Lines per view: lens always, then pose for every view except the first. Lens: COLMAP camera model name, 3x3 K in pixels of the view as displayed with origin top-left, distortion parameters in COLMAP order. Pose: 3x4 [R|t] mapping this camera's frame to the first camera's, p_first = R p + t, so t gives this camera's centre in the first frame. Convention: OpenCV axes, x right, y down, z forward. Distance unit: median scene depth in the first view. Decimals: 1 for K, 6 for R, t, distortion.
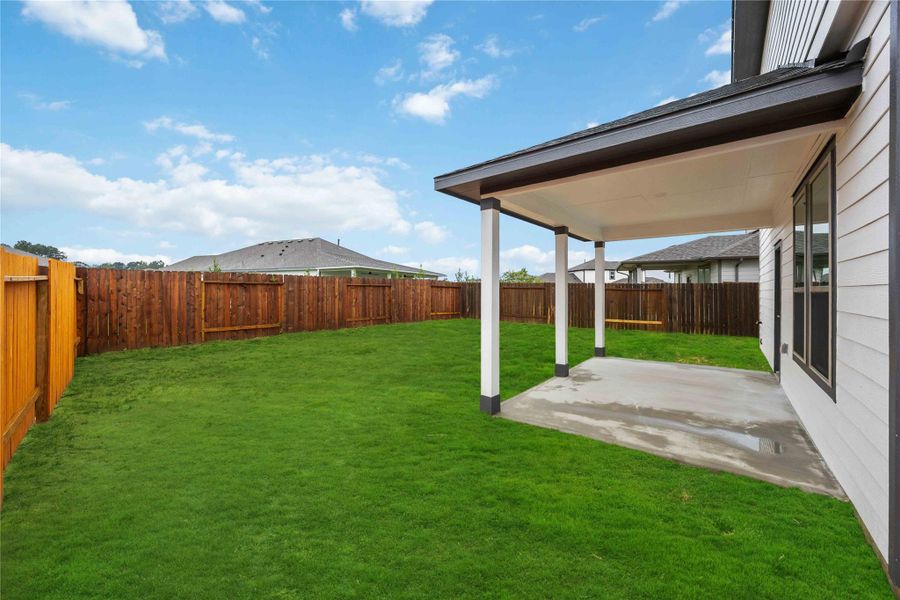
lens RADIAL K [[341.4, 0, 456.9], [0, 341.4, 293.9], [0, 0, 1]] dist [0.000333, 0.000023]
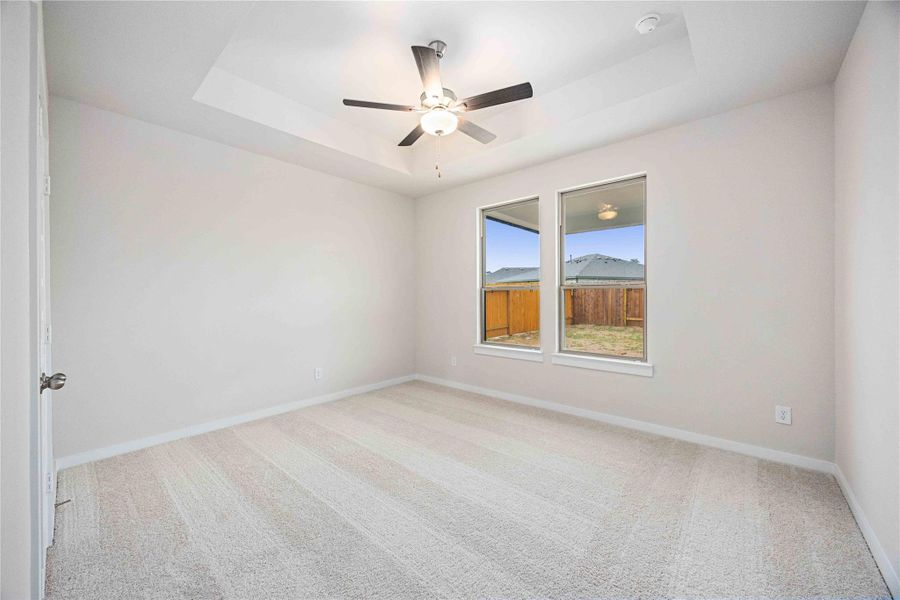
lens RADIAL K [[341.4, 0, 450.1], [0, 341.4, 298.1], [0, 0, 1]] dist [0.000333, 0.000023]
pose [[-0.052980, 0.003913, -0.998588, 0.933120], [0.003620, 0.999987, 0.003726, 0.004242], [0.998589, -0.003418, -0.052993, 0.300650]]
